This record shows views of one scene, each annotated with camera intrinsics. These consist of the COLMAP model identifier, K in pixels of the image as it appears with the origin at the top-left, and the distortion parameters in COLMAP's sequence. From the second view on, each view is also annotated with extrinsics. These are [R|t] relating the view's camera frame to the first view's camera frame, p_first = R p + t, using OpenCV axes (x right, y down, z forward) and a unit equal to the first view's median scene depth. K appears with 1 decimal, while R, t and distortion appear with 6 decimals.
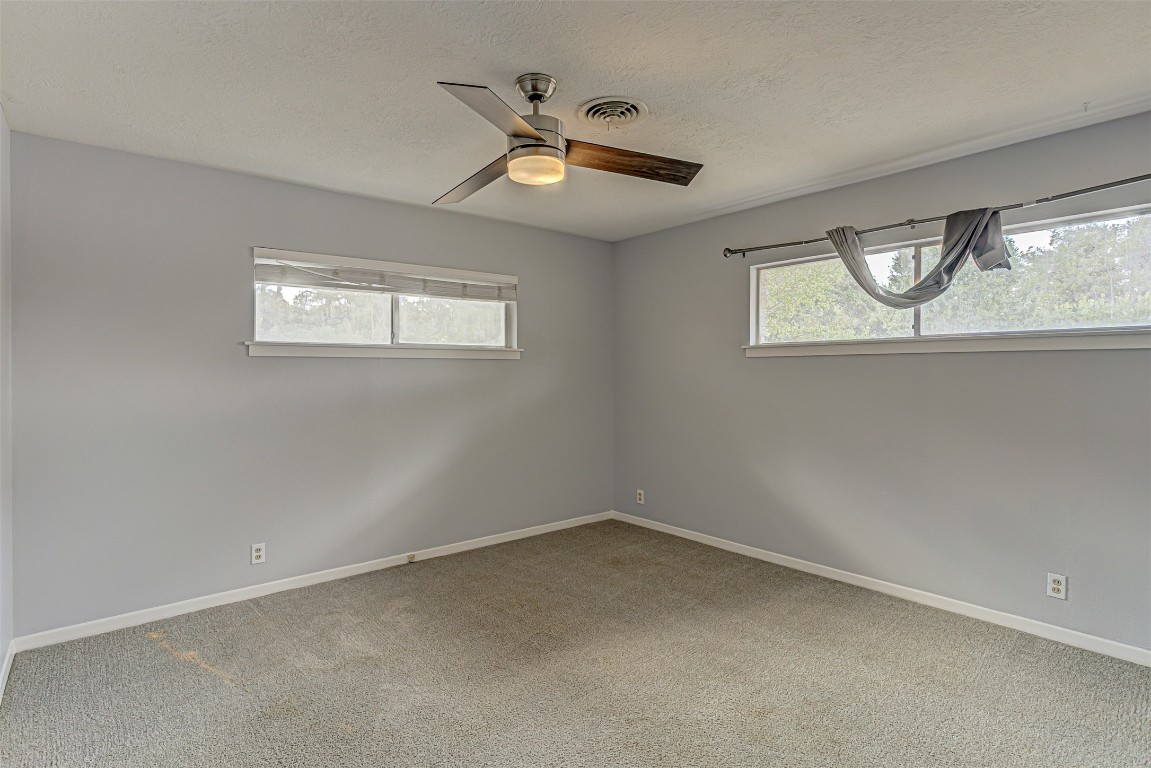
lens RADIAL K [[570.0, 0, 571.4], [0, 570.0, 375.4], [0, 0, 1]] dist [-0.004030, 0.000540]
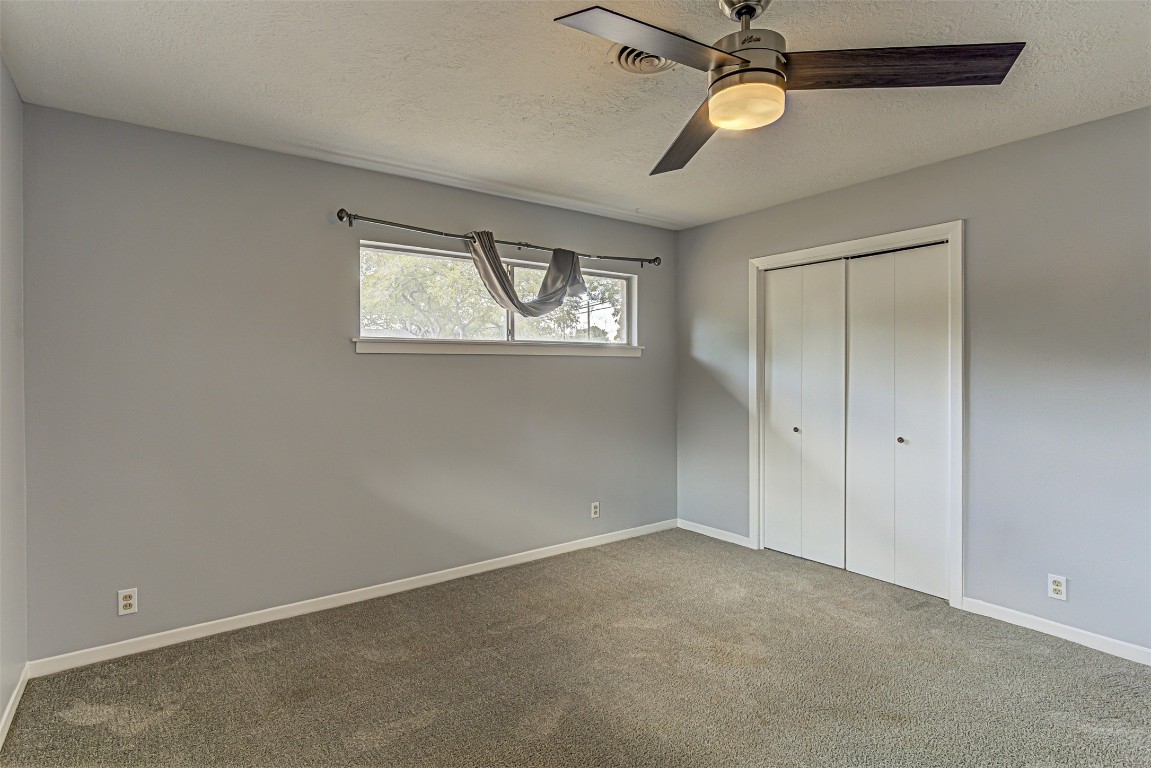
lens RADIAL K [[570.0, 0, 571.4], [0, 570.0, 375.4], [0, 0, 1]] dist [-0.004030, 0.000540]
pose [[0.088740, -0.019665, 0.995861, -0.601063], [-0.002916, 0.999796, 0.020003, -0.021647], [-0.996051, -0.004679, 0.088665, 0.815927]]
